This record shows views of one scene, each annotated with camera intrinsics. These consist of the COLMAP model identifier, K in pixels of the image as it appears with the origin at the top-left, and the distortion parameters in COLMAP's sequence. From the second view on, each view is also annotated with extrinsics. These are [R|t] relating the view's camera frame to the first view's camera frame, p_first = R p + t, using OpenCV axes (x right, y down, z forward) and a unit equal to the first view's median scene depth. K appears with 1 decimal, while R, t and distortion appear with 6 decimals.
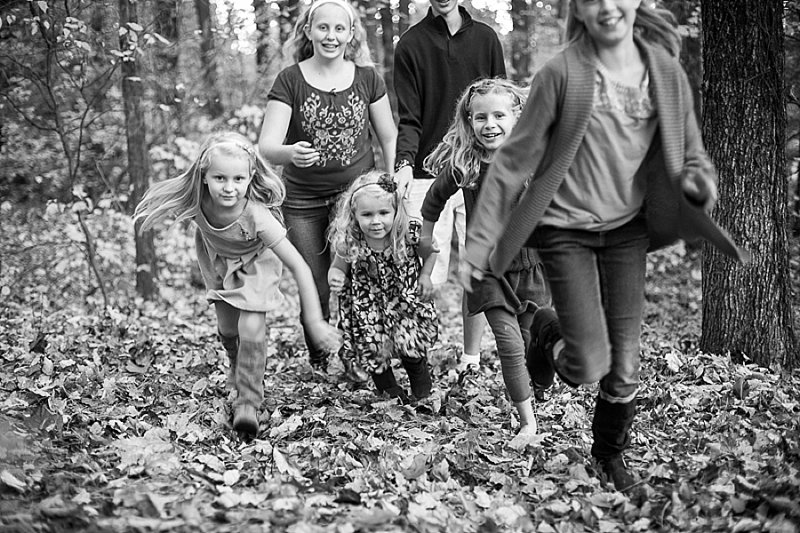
lens RADIAL K [[1155.7, 0, 400.0], [0, 1155.7, 266.5], [0, 0, 1]] dist [-0.126141, 0.065119]
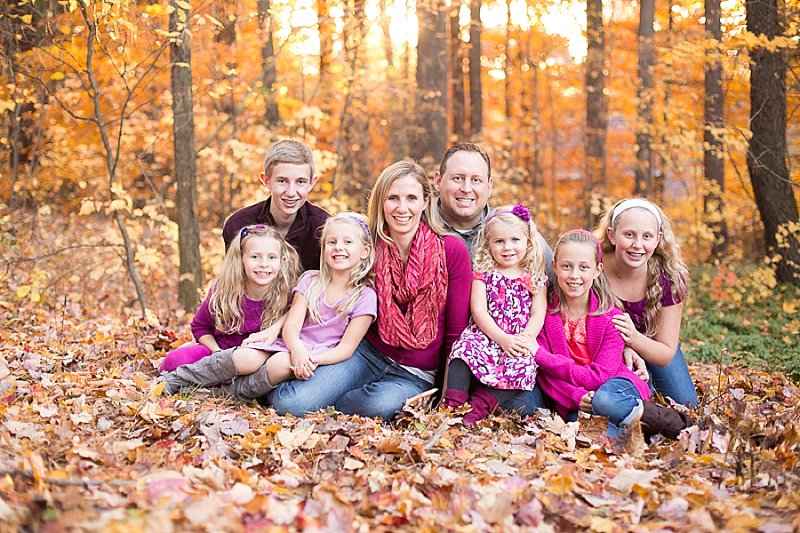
lens RADIAL K [[1190.1, 0, 410.4], [0, 1190.1, 267.5], [0, 0, 1]] dist [-0.125694, 0.023175]
pose [[0.998681, 0.027539, -0.043334, -0.007701], [-0.028678, 0.999253, -0.025889, 0.014930], [0.042589, 0.027098, 0.998725, 0.084097]]
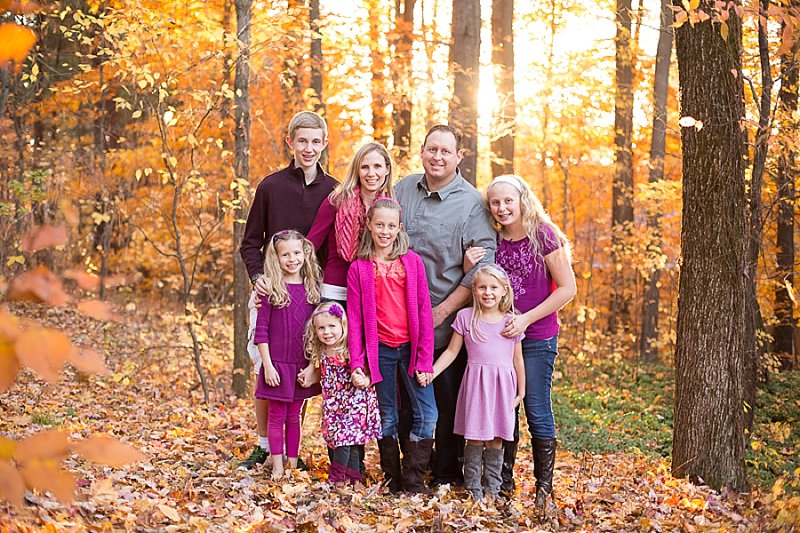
lens RADIAL K [[1155.7, 0, 400.0], [0, 1155.7, 266.5], [0, 0, 1]] dist [-0.126141, 0.065119]
pose [[0.993012, 0.060452, -0.101355, 0.072407], [-0.069314, 0.993853, -0.086325, -0.017728], [0.095514, 0.092747, 0.991098, -0.232150]]
